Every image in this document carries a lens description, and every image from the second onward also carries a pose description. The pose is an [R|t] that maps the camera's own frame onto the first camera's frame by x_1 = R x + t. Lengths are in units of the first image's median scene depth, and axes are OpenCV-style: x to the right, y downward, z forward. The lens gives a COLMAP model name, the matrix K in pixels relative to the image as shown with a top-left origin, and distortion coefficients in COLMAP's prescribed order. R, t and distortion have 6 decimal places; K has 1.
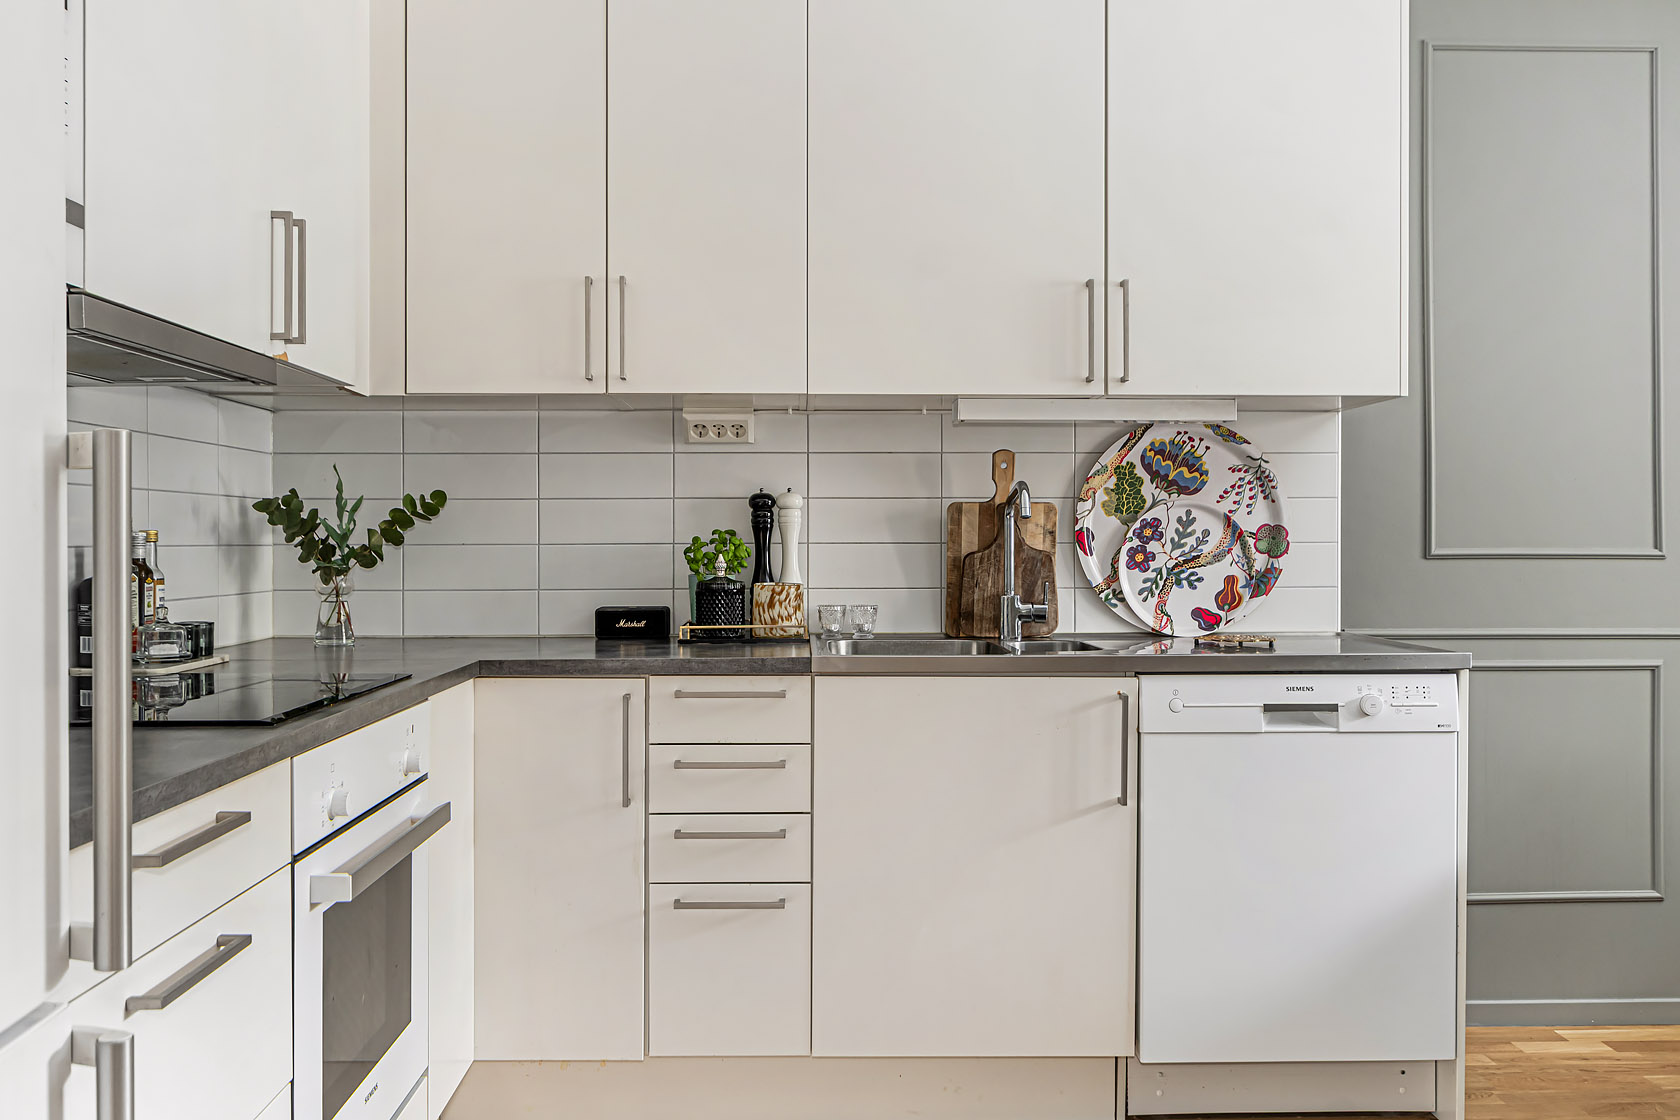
lens RADIAL K [[1395.7, 0, 837.9], [0, 1395.7, 549.8], [0, 0, 1]] dist [-0.007335, 0.008143]
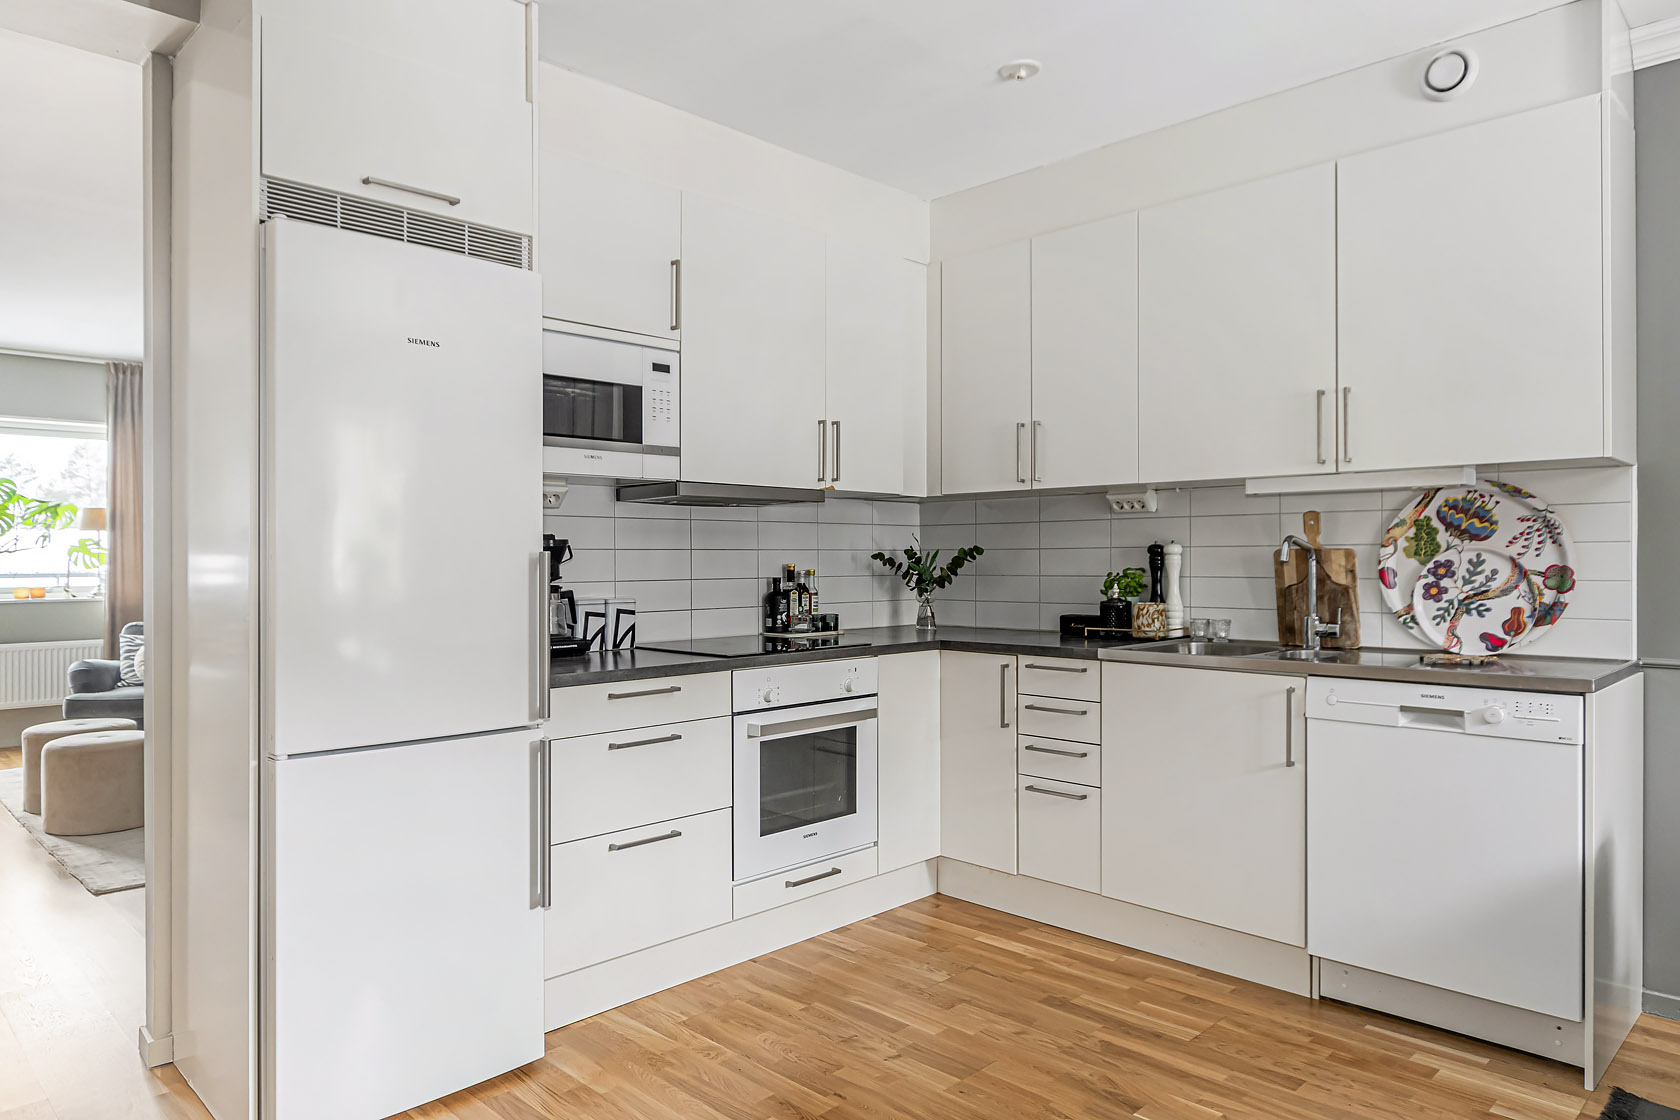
lens RADIAL K [[1069.5, 0, 833.8], [0, 1069.5, 558.6], [0, 0, 1]] dist [-0.007628, 0.000049]
pose [[0.687656, -0.001357, -0.726036, 0.556843], [-0.002015, 0.999991, -0.003778, -0.019507], [0.726034, 0.004061, 0.687647, -0.069322]]
